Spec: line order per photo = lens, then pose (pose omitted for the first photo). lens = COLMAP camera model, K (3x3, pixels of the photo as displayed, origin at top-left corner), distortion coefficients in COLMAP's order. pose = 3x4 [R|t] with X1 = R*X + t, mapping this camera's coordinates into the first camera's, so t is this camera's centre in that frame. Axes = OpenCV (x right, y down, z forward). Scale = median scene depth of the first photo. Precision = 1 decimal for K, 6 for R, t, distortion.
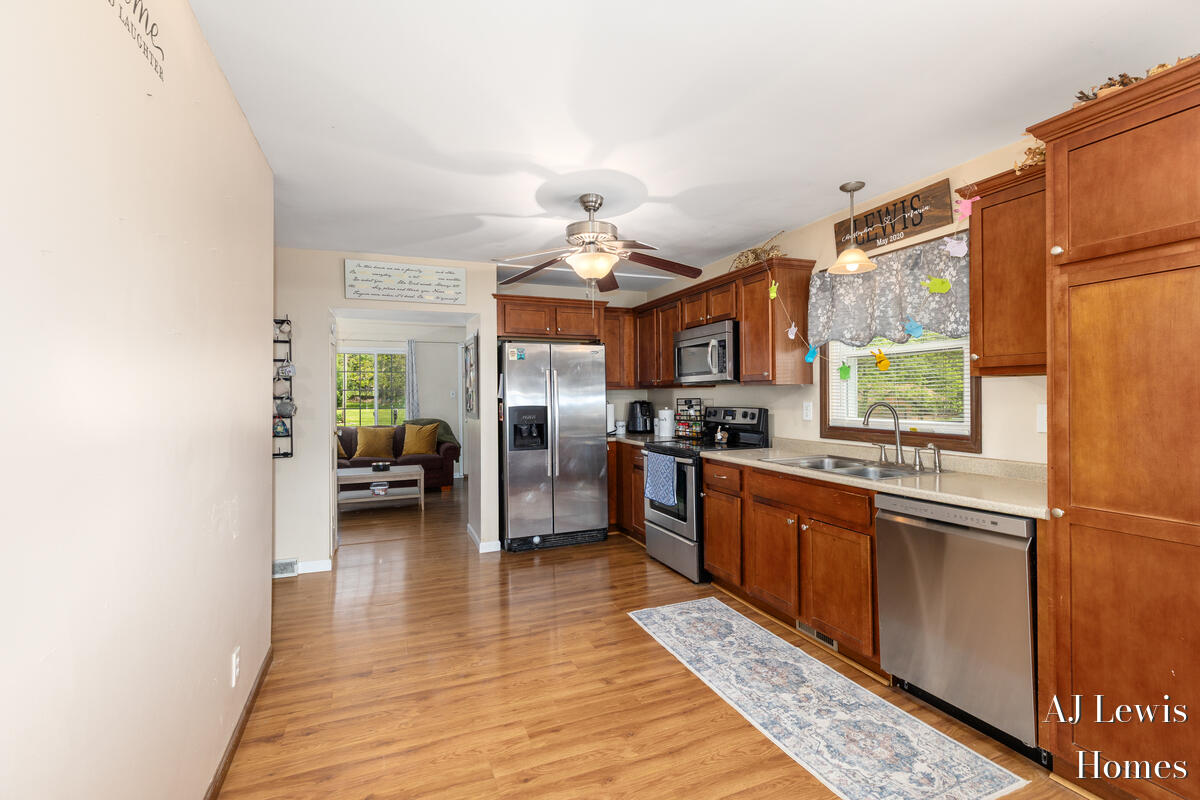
lens RADIAL K [[542.5, 0, 605.3], [0, 542.5, 399.3], [0, 0, 1]] dist [0.003406, 0.000093]
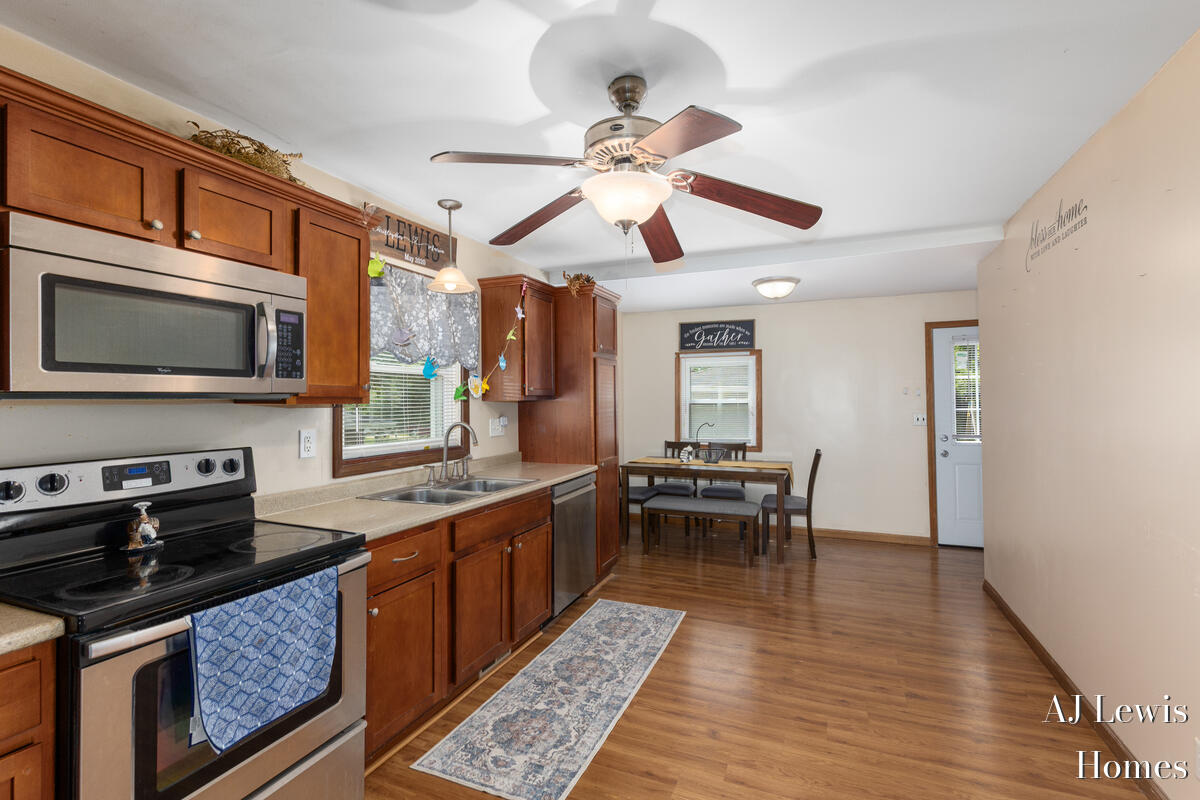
lens RADIAL K [[542.5, 0, 610.5], [0, 542.5, 391.5], [0, 0, 1]] dist [0.003406, 0.000093]
pose [[-0.709508, 0.020806, 0.704390, -0.435171], [0.014886, 0.999784, -0.014538, -0.032089], [-0.704540, 0.000171, -0.709664, 1.468543]]
